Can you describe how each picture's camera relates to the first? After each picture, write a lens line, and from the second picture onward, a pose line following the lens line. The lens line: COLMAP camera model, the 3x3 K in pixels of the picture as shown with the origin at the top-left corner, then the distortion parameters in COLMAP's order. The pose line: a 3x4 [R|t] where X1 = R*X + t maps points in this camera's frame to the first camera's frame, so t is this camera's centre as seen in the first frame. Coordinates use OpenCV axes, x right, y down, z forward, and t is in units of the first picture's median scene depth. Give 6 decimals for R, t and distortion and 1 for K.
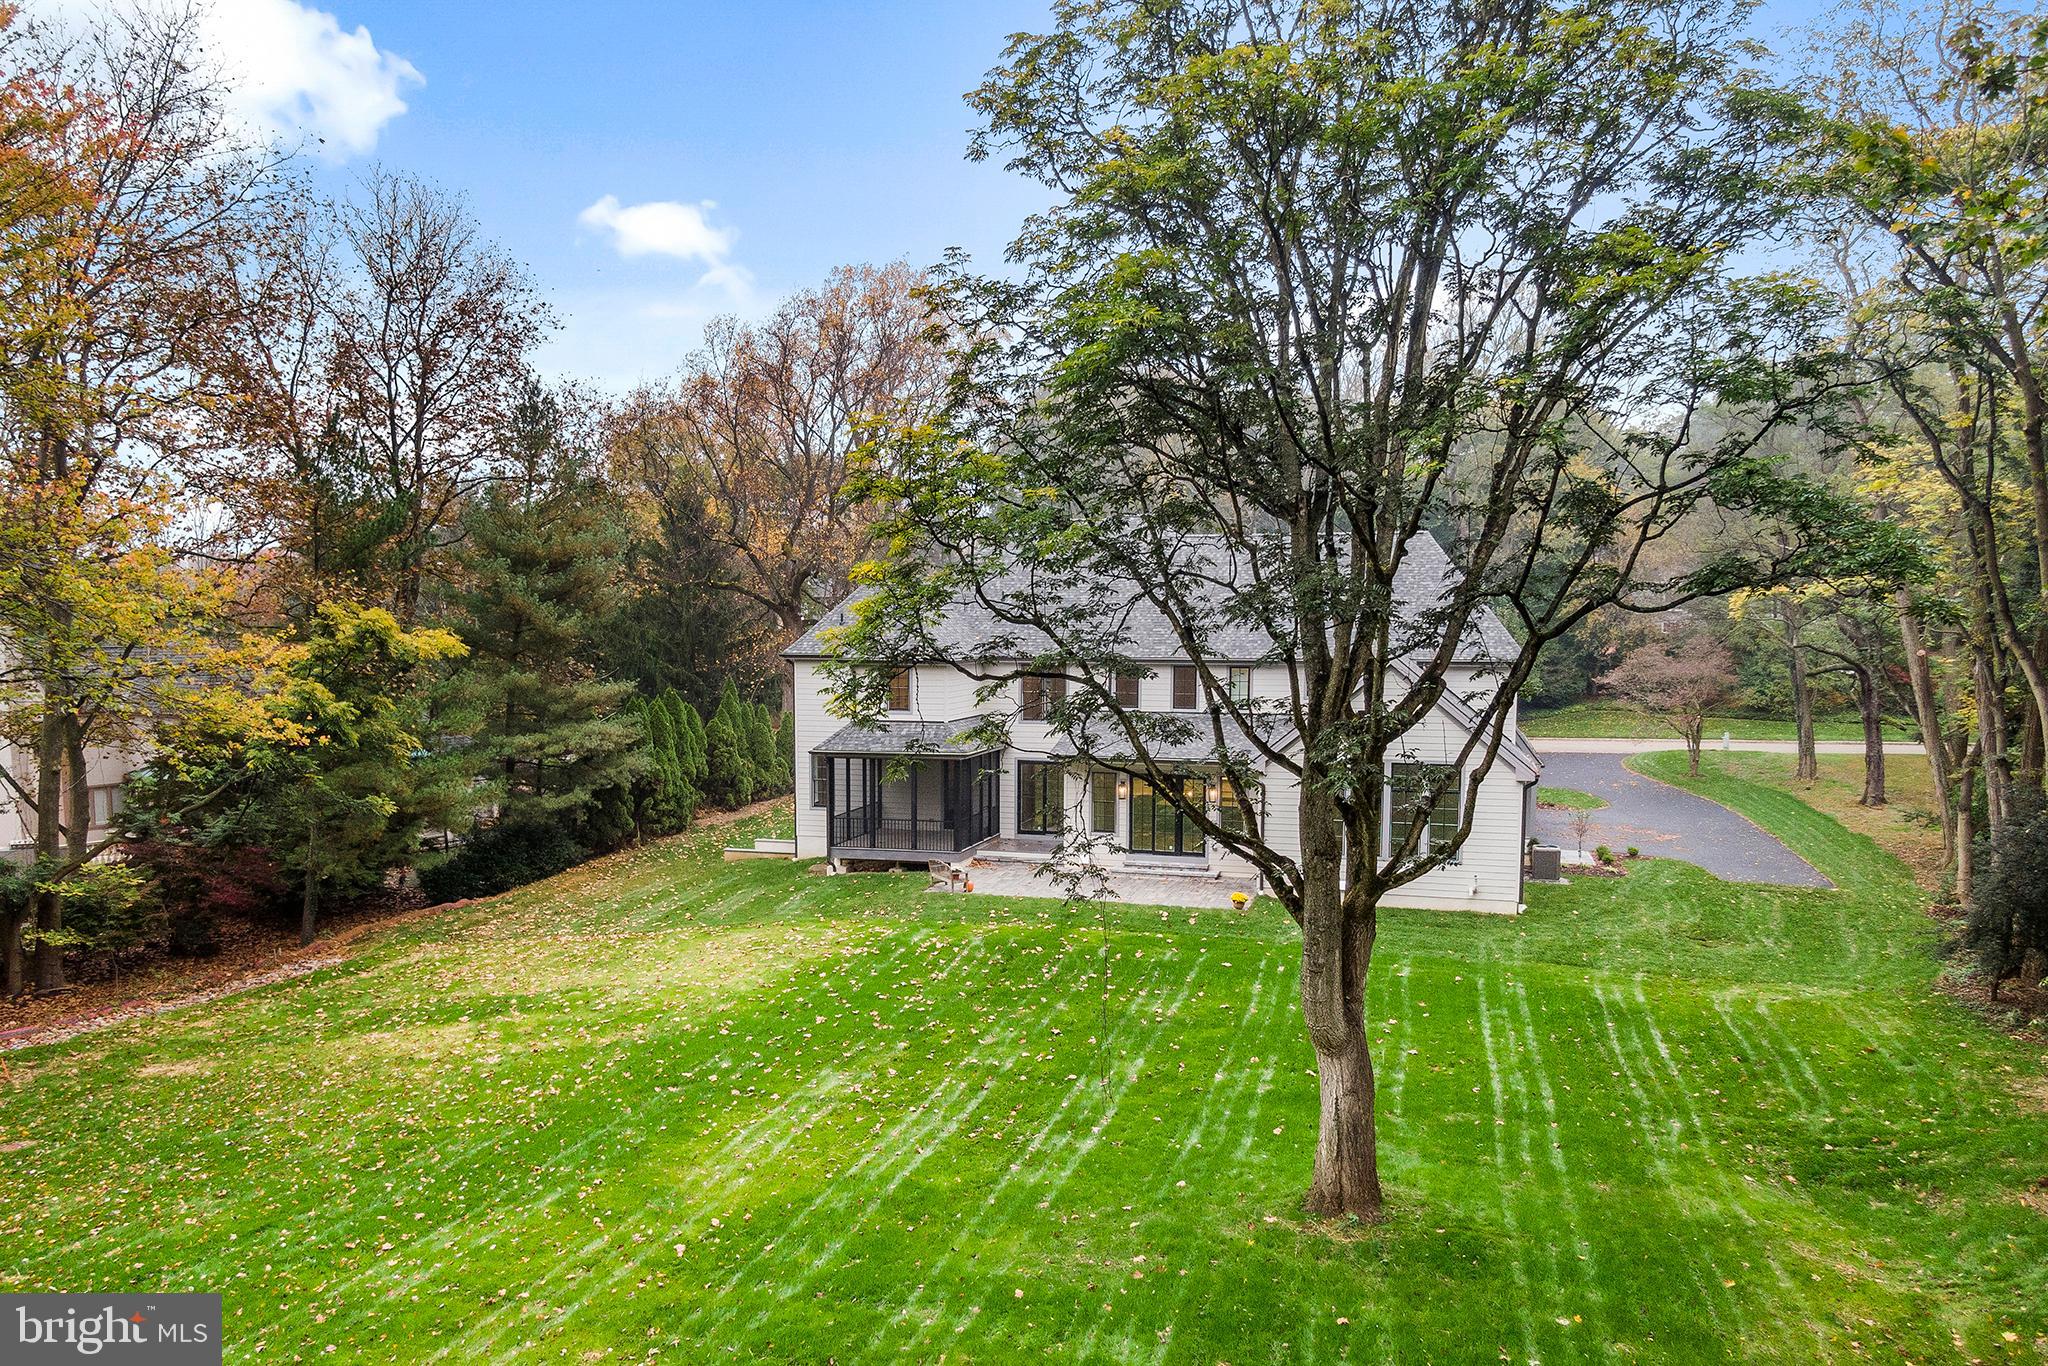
lens RADIAL K [[1489.1, 0, 1024.7], [0, 1489.1, 779.7], [0, 0, 1]] dist [0.079035, 0.000229]
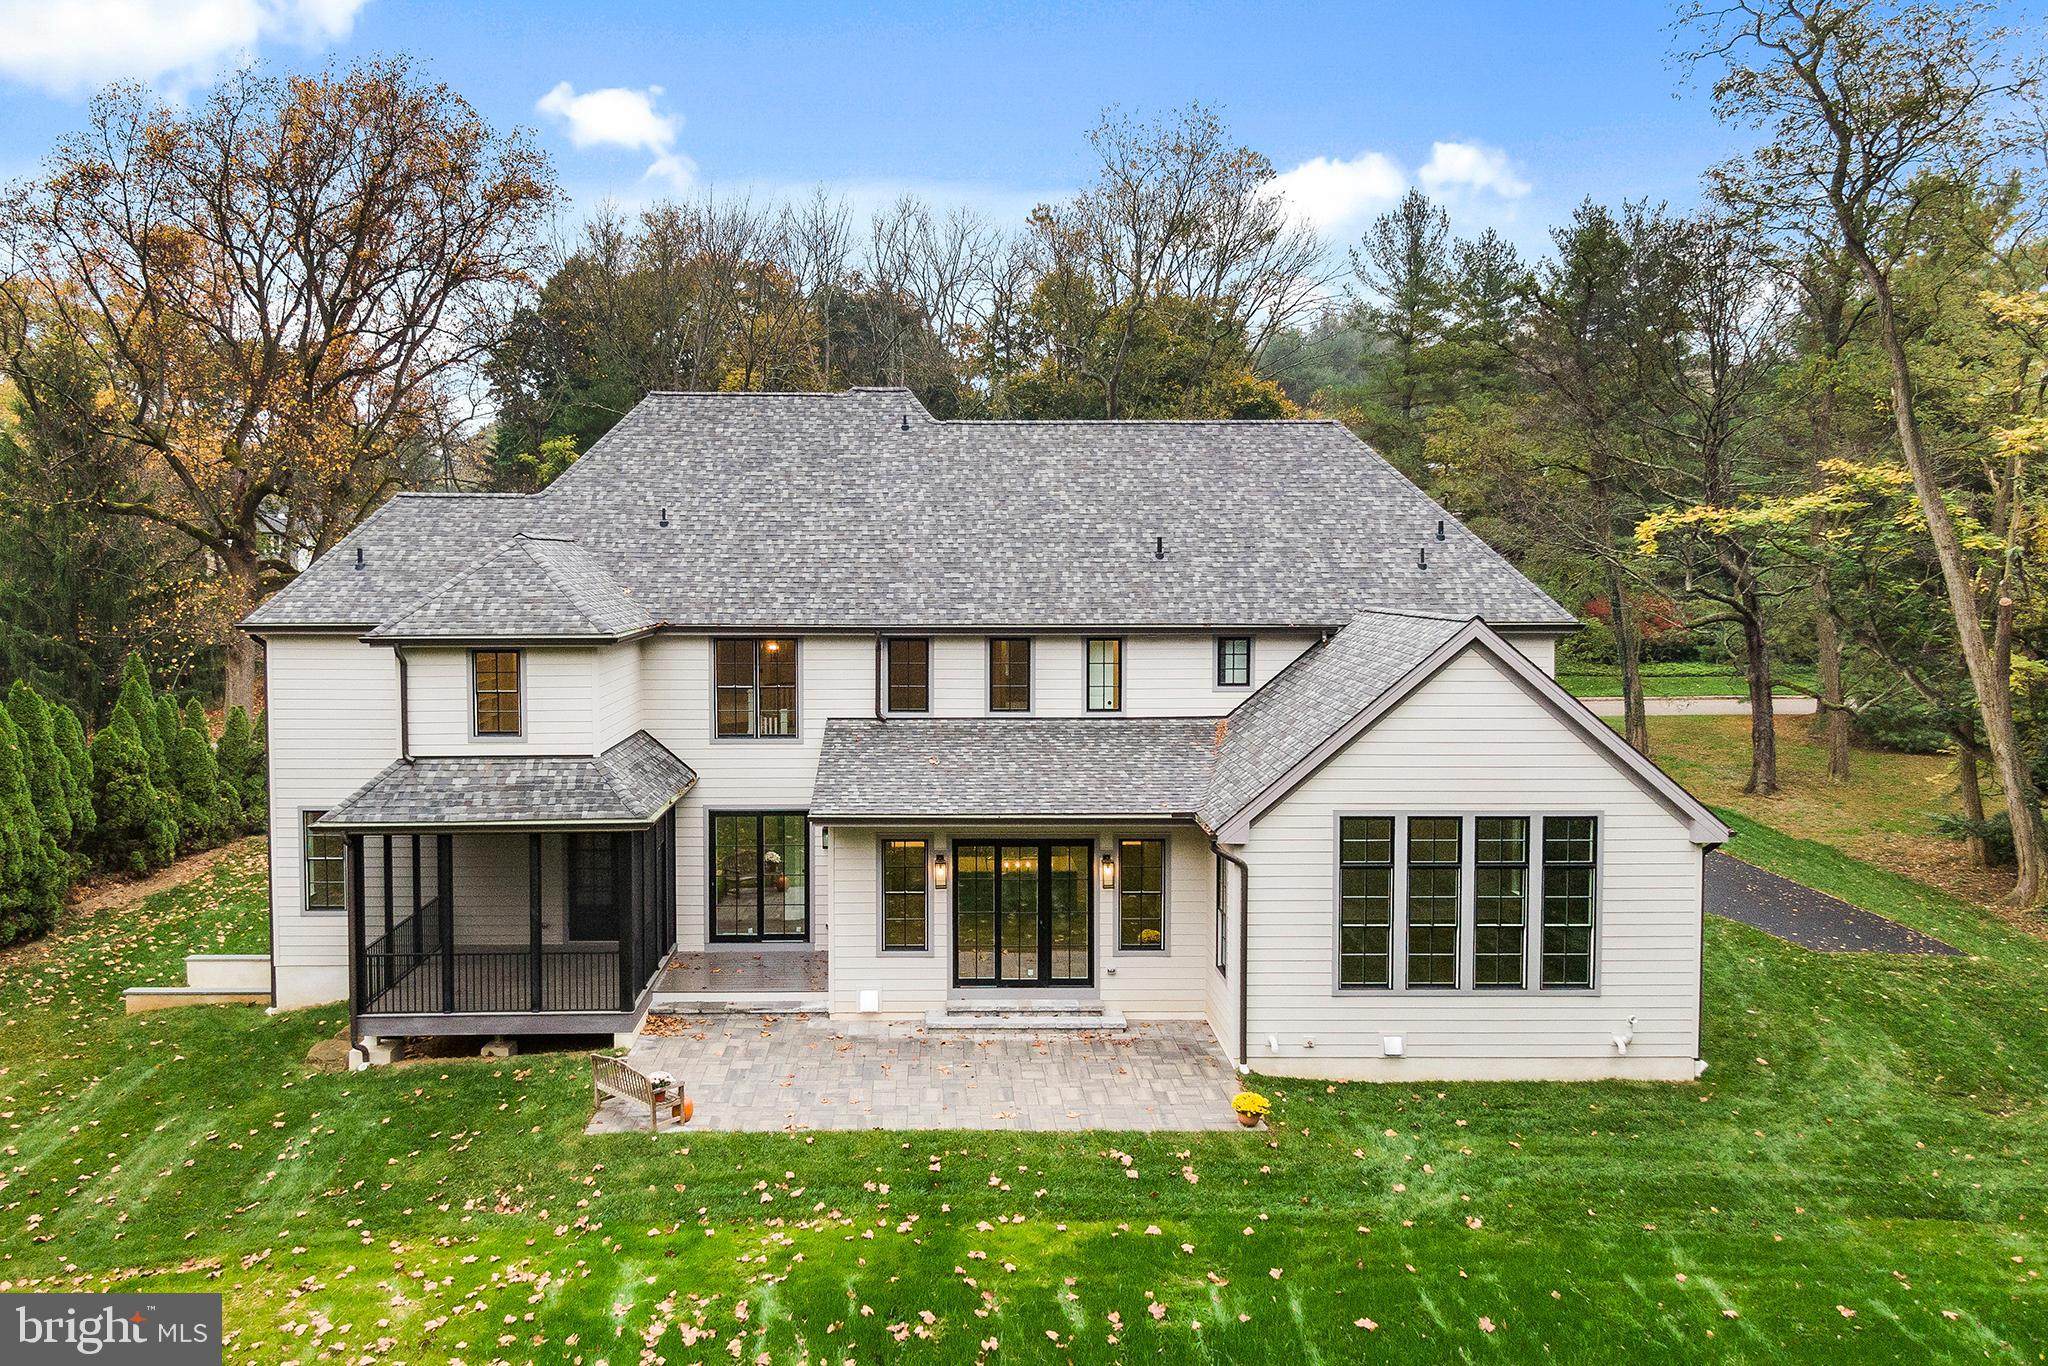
lens RADIAL K [[1535.8, 0, 924.3], [0, 1535.8, 627.8], [0, 0, 1]] dist [0.028584, -0.047565]
pose [[0.961659, -0.018984, 0.273592, -0.083250], [0.035506, 0.997824, -0.055563, -0.046478], [-0.271942, 0.063147, 0.960240, 0.428447]]
